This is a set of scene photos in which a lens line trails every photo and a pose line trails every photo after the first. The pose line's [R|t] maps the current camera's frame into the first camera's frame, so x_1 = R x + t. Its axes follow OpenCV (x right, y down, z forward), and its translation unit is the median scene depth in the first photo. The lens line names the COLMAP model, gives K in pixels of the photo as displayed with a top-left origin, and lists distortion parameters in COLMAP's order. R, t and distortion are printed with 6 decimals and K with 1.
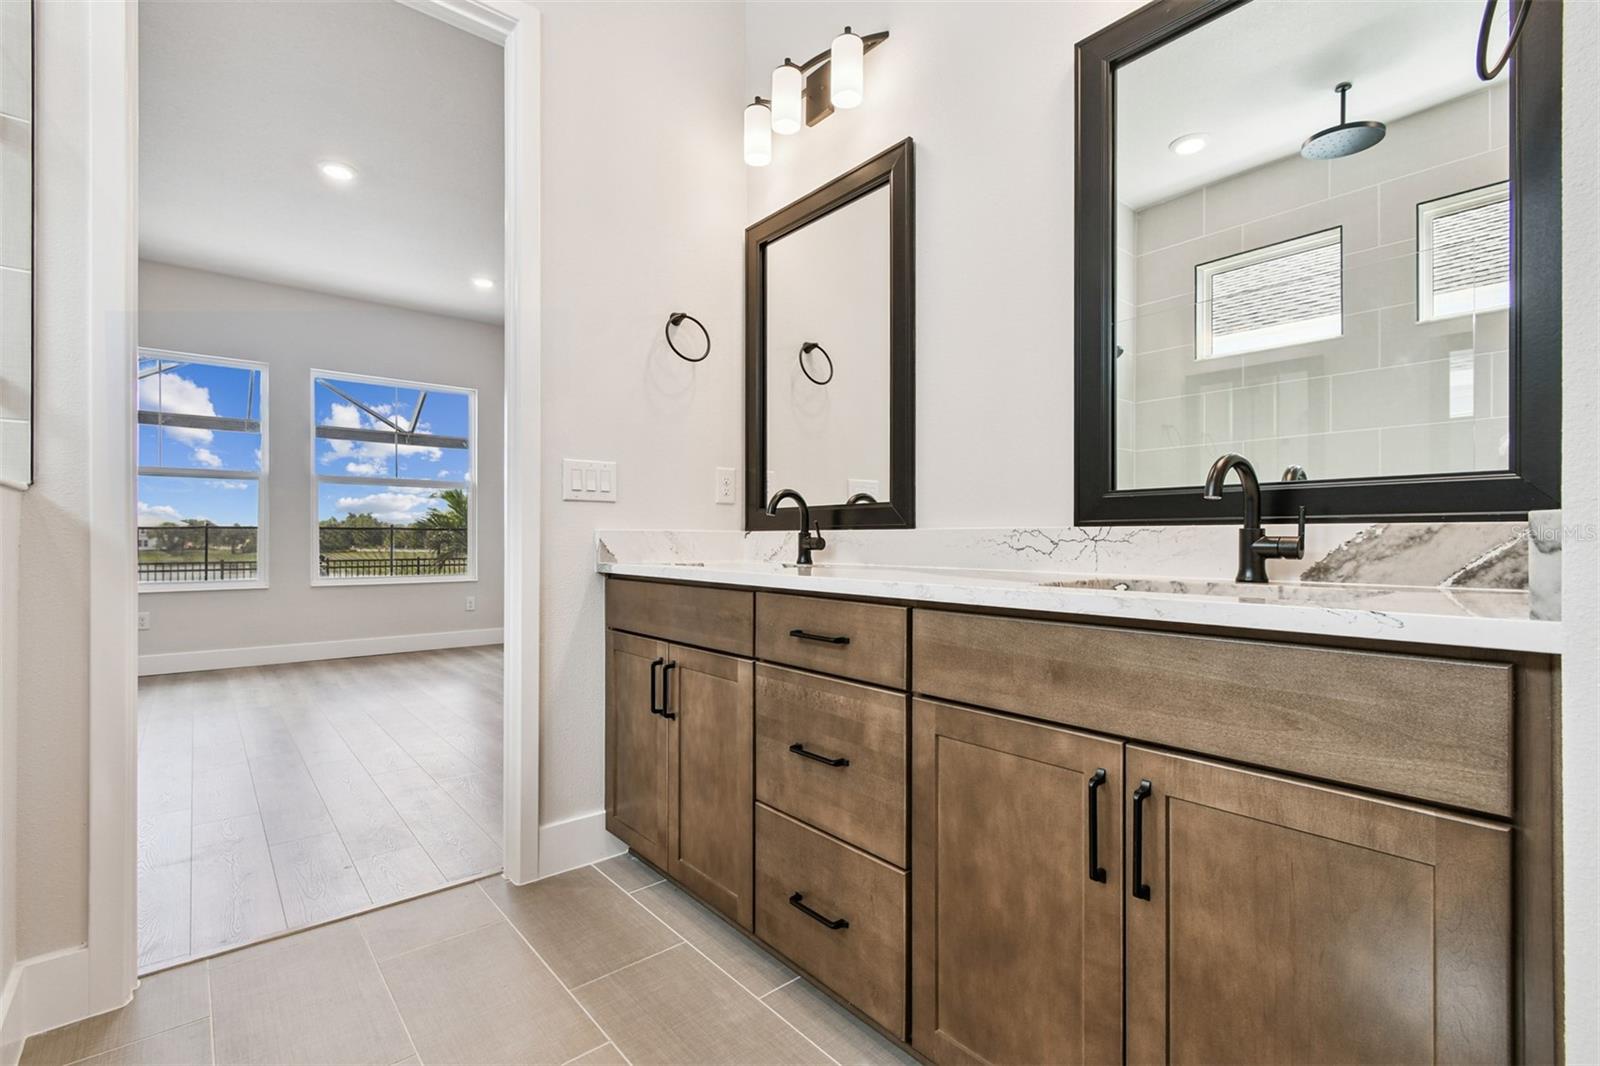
lens RADIAL K [[719.7, 0, 772.9], [0, 719.7, 540.4], [0, 0, 1]] dist [-0.000226, 0.010783]
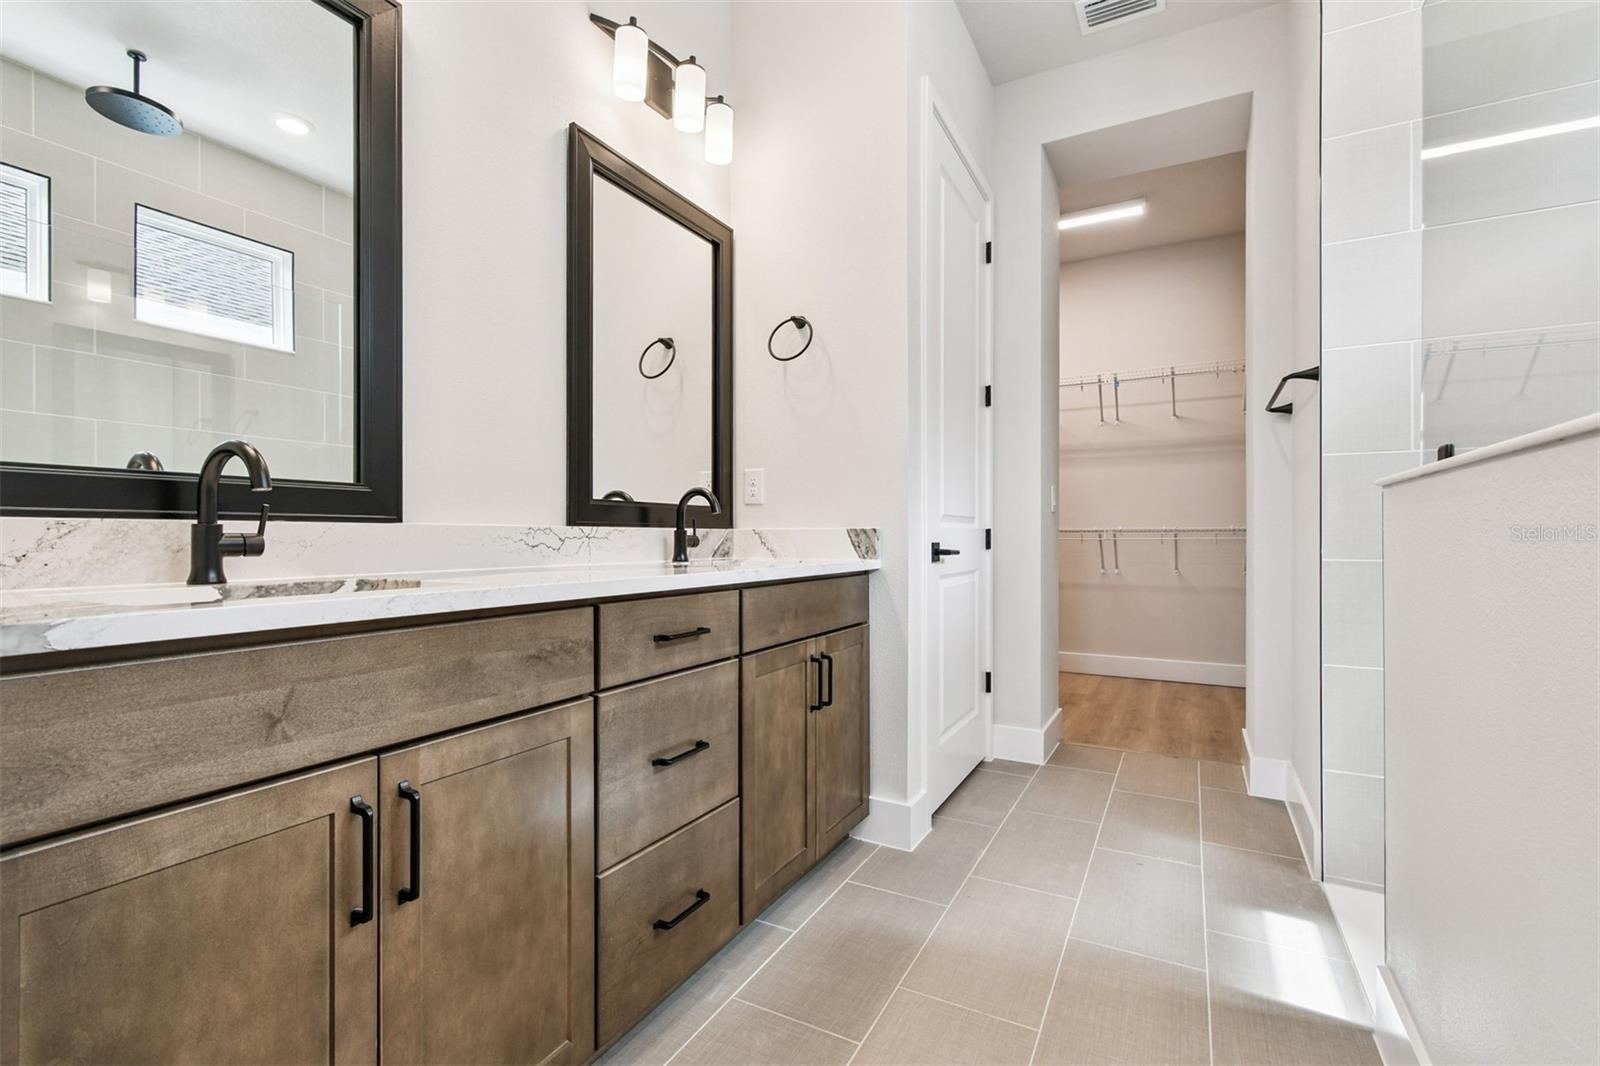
lens RADIAL K [[719.7, 0, 824.0], [0, 719.7, 518.2], [0, 0, 1]] dist [-0.000226, 0.010783]
pose [[-0.409147, 0.021254, 0.912221, -0.856167], [-0.001582, 0.999711, -0.024002, -0.004389], [-0.912467, -0.011263, -0.408995, 1.124093]]
